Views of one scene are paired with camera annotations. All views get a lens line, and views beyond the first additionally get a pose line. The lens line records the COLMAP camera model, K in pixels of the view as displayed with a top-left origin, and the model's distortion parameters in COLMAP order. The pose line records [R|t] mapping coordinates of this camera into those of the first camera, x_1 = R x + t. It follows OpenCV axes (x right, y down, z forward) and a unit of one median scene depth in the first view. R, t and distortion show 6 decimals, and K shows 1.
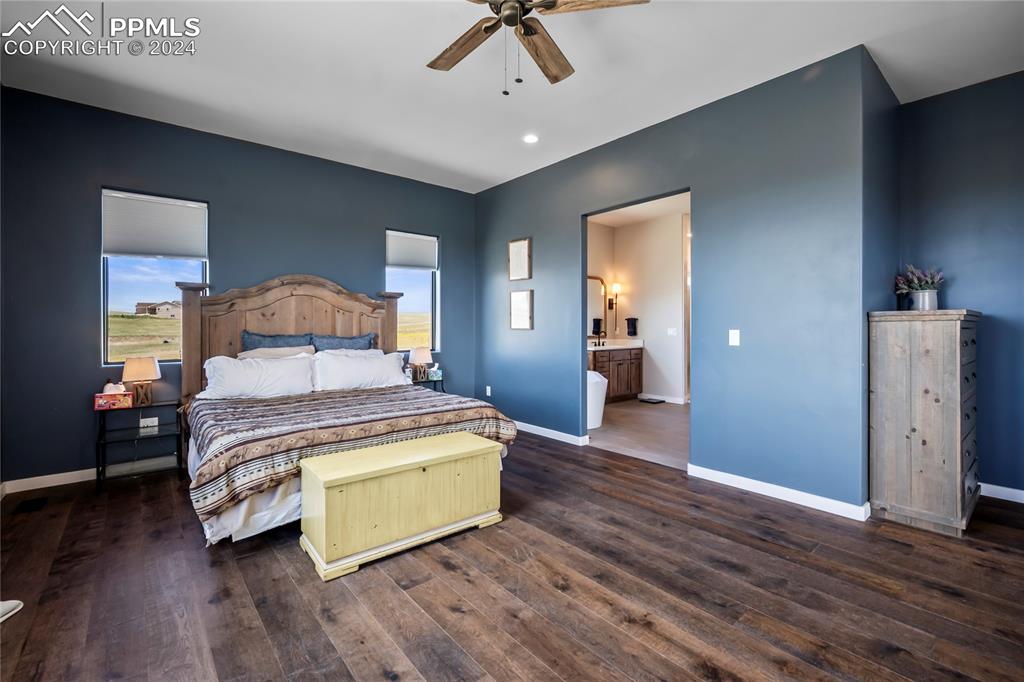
lens RADIAL K [[441.8, 0, 517.1], [0, 441.8, 331.6], [0, 0, 1]] dist [-0.003514, -0.000684]
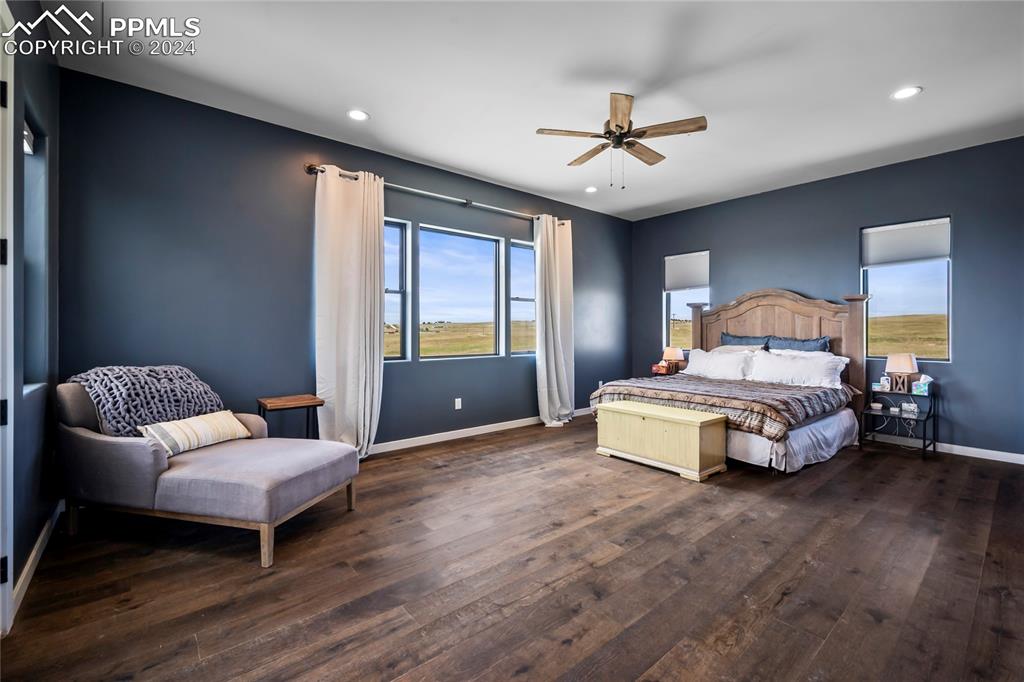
lens RADIAL K [[441.8, 0, 514.5], [0, 441.8, 333.8], [0, 0, 1]] dist [-0.003514, -0.000684]
pose [[0.010477, 0.007994, -0.999913, 1.123592], [-0.011901, 0.999898, 0.007869, -0.004070], [0.999874, 0.011817, 0.010571, 0.405471]]
